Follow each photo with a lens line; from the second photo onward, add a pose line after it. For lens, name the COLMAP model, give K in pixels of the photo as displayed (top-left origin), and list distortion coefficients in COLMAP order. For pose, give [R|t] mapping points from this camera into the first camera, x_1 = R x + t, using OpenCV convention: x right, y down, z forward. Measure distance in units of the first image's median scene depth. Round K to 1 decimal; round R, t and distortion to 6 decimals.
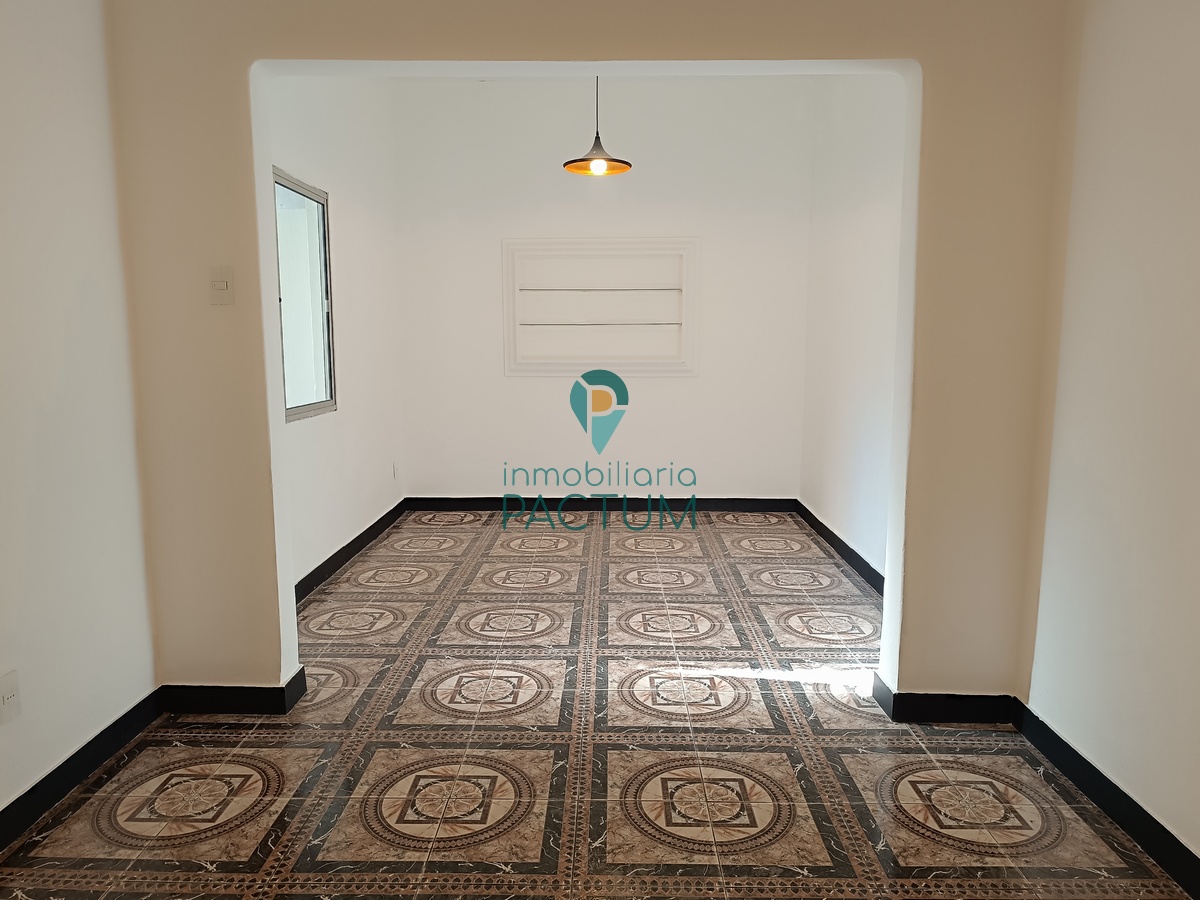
lens RADIAL K [[833.7, 0, 595.8], [0, 833.7, 455.6], [0, 0, 1]] dist [0.009077, -0.019505]
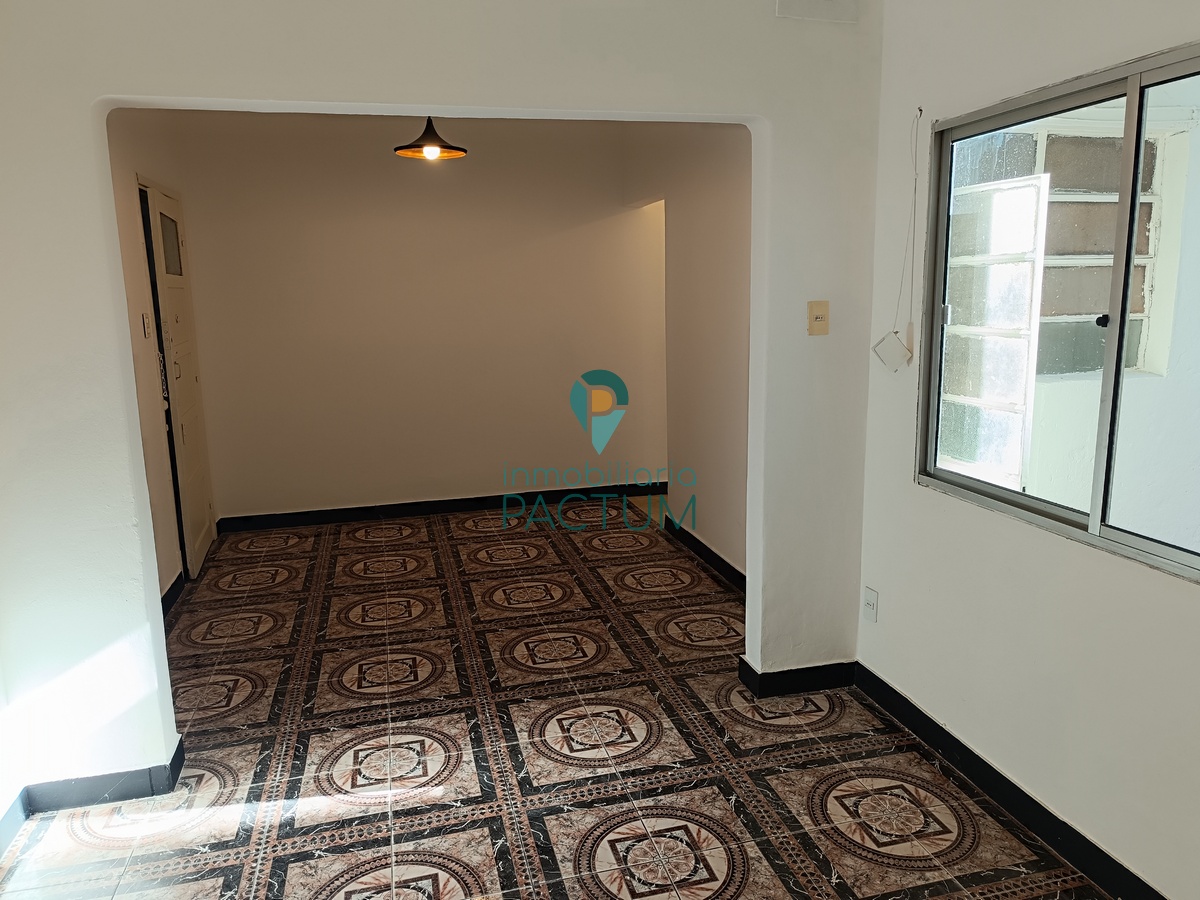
lens RADIAL K [[833.7, 0, 597.7], [0, 833.7, 448.1], [0, 0, 1]] dist [0.009077, -0.019505]
pose [[-0.964213, 0.066002, -0.256782, 0.120937], [-0.018346, 0.949588, 0.312965, -0.424342], [0.264493, 0.306475, -0.914394, 2.224861]]
